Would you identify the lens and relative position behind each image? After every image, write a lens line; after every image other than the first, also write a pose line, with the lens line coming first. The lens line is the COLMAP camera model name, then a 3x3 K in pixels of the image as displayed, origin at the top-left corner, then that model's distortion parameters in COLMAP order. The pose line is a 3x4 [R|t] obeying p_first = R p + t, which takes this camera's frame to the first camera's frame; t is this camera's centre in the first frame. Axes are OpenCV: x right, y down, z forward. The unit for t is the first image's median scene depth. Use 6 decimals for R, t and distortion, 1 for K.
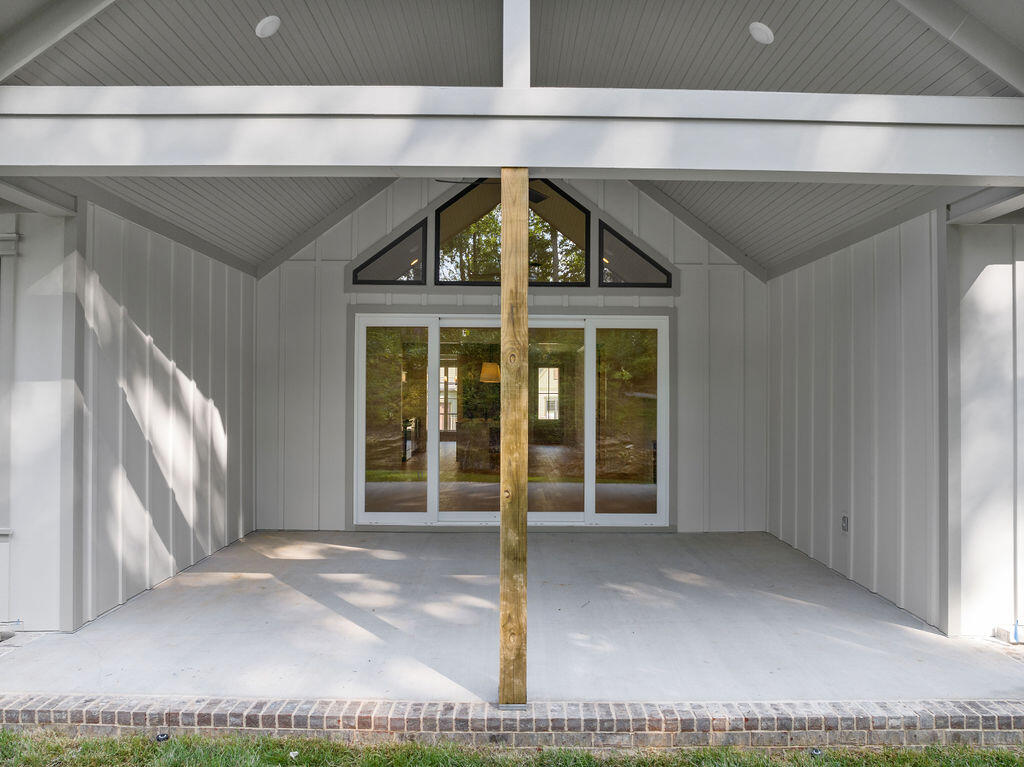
lens RADIAL K [[723.9, 0, 513.6], [0, 723.9, 380.1], [0, 0, 1]] dist [-0.046147, 0.008555]
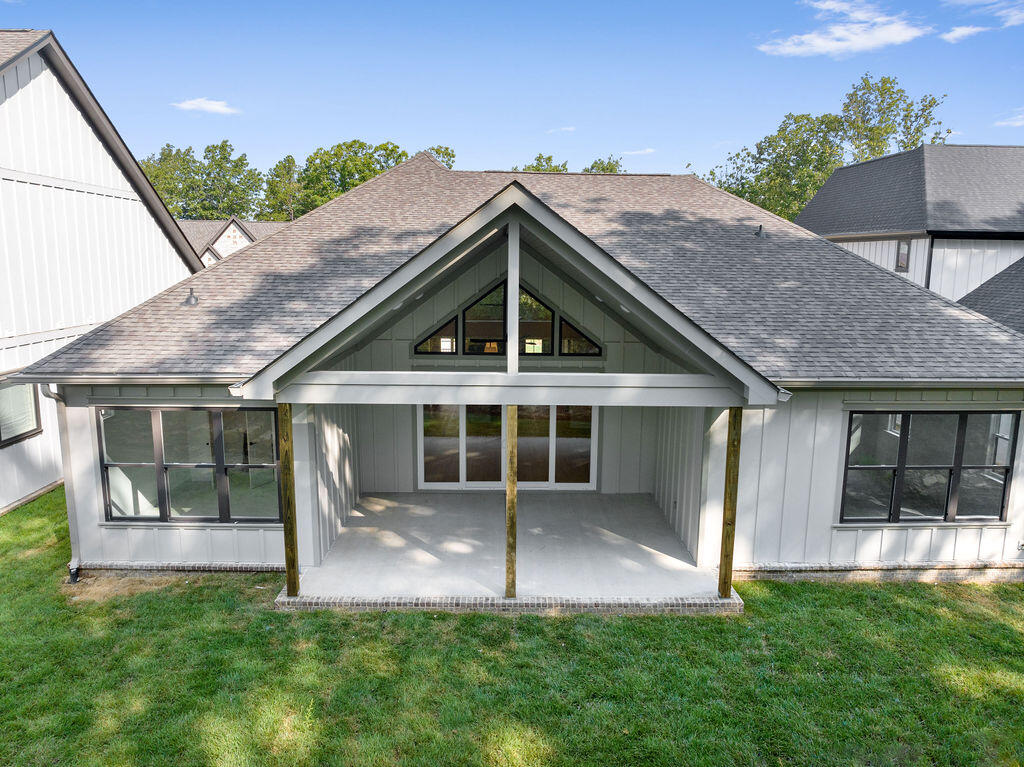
lens RADIAL K [[723.9, 0, 510.7], [0, 723.9, 377.0], [0, 0, 1]] dist [-0.046147, 0.008555]
pose [[0.999952, 0.000787, 0.009790, -0.028383], [-0.002548, 0.983431, 0.181266, -0.872360], [-0.009485, -0.181283, 0.983385, -1.546580]]
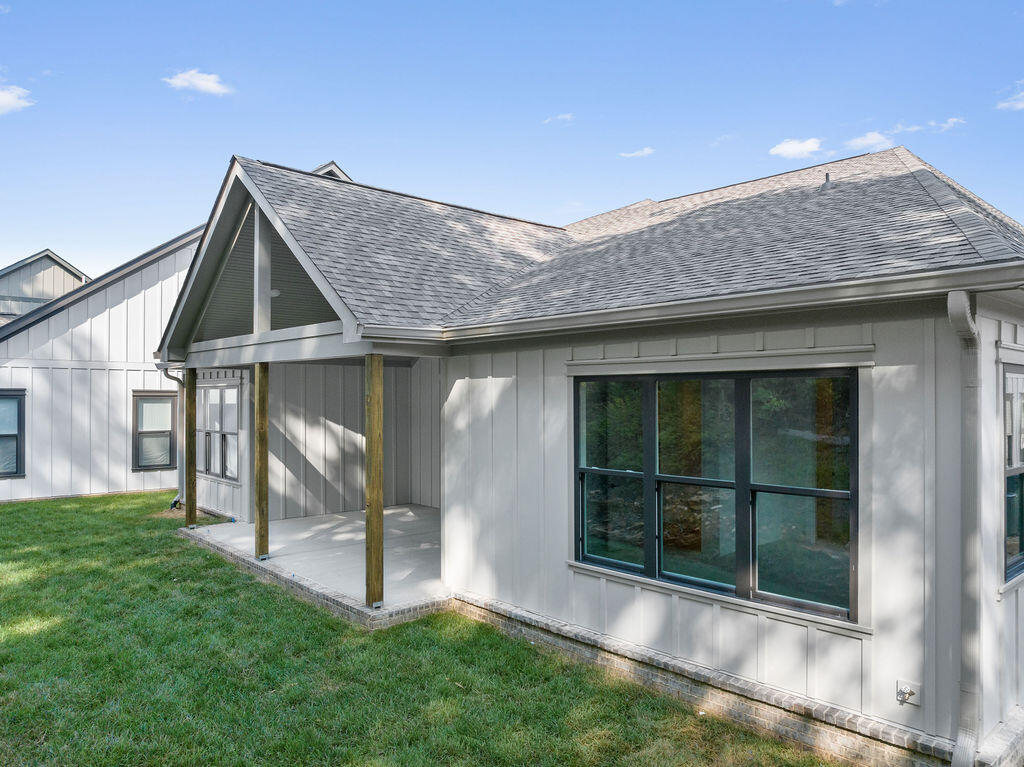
lens RADIAL K [[723.9, 0, 509.1], [0, 723.9, 388.7], [0, 0, 1]] dist [-0.046147, 0.008555]
pose [[0.660957, -0.012128, -0.750326, 2.649259], [0.010379, 0.999921, -0.007020, -0.175472], [0.750352, -0.003148, 0.661031, -0.114515]]
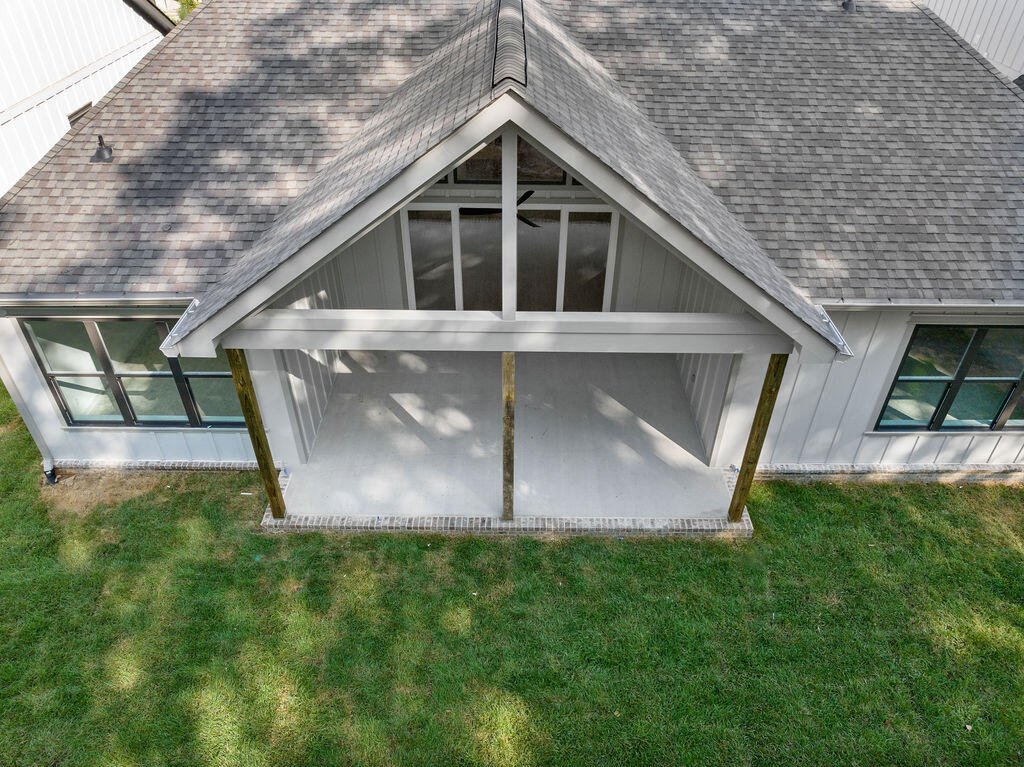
lens RADIAL K [[723.9, 0, 513.7], [0, 723.9, 380.3], [0, 0, 1]] dist [-0.046147, 0.008555]
pose [[0.999978, 0.004487, -0.004830, 0.029928], [-0.000506, 0.782752, 0.622334, -1.567584], [0.006573, -0.622318, 0.782737, -0.729635]]
